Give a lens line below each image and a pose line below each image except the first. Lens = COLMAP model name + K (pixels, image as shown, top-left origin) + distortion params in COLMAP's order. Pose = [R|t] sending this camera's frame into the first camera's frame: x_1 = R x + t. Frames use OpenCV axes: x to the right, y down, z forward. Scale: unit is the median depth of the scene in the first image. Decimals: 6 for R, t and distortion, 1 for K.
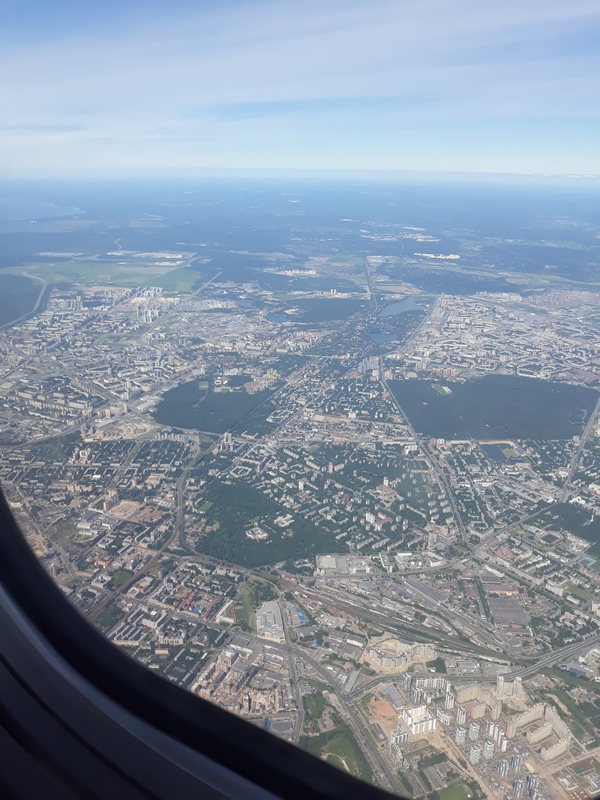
lens RADIAL K [[649.2, 0, 302.5], [0, 649.2, 403.2], [0, 0, 1]] dist [0.080349, -0.240133]
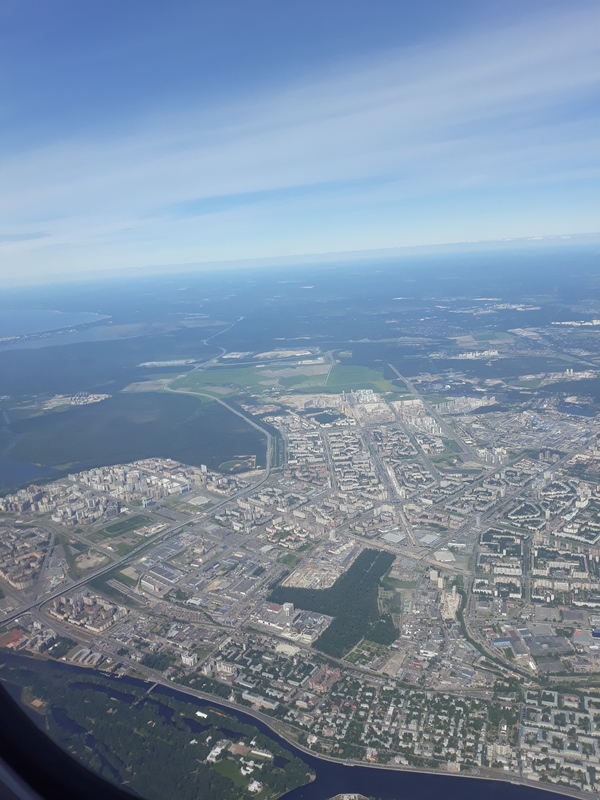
lens RADIAL K [[649.2, 0, 302.5], [0, 649.2, 403.2], [0, 0, 1]] dist [0.080349, -0.240133]
pose [[0.990893, -0.106387, 0.082545, -0.271719], [0.115685, 0.986310, -0.117516, -0.052404], [-0.068913, 0.125995, 0.989634, 0.135873]]
